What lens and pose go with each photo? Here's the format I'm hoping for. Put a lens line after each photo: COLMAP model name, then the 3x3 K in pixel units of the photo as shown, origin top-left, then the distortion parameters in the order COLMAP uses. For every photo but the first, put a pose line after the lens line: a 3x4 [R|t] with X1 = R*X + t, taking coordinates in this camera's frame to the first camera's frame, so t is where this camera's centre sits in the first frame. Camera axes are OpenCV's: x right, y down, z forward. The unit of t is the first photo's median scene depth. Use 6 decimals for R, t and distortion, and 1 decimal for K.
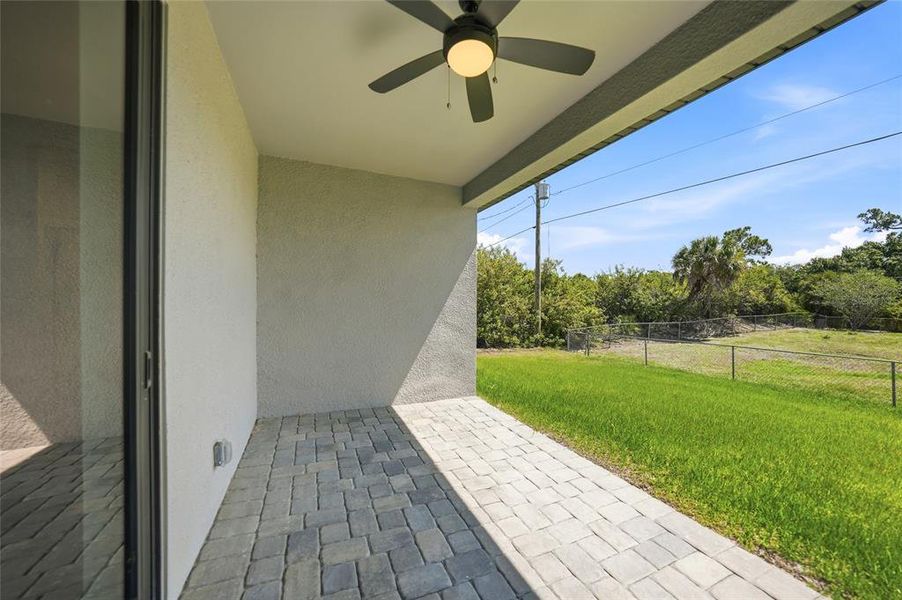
lens RADIAL K [[321.3, 0, 451.1], [0, 321.3, 306.5], [0, 0, 1]] dist [-0.033953, 0.011596]
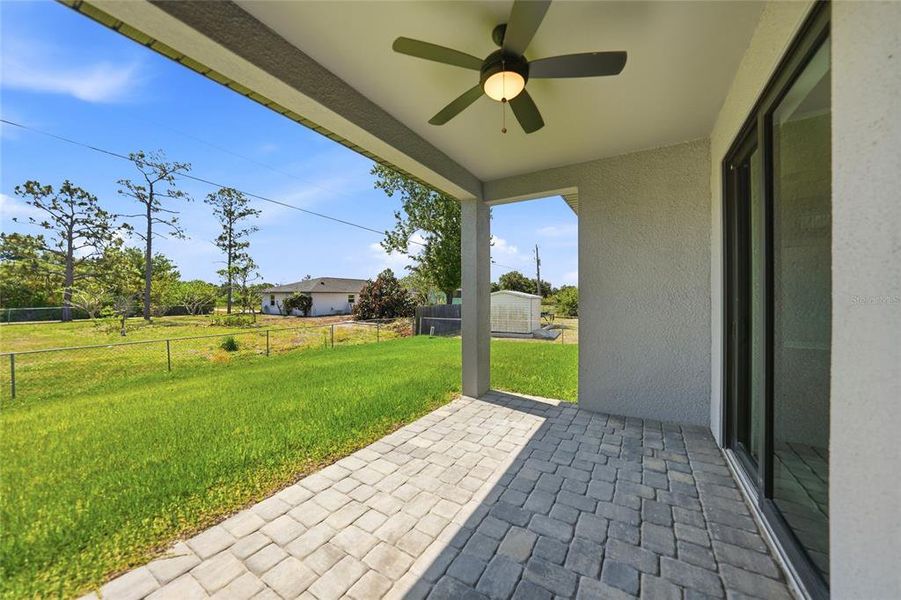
lens RADIAL K [[317.9, 0, 451.3], [0, 317.9, 301.0], [0, 0, 1]] dist [-0.030763, 0.007083]
pose [[-0.574678, -0.014389, 0.818253, -0.621293], [0.003978, 0.999784, 0.020375, -0.019400], [-0.818370, 0.014964, -0.574497, 1.476164]]
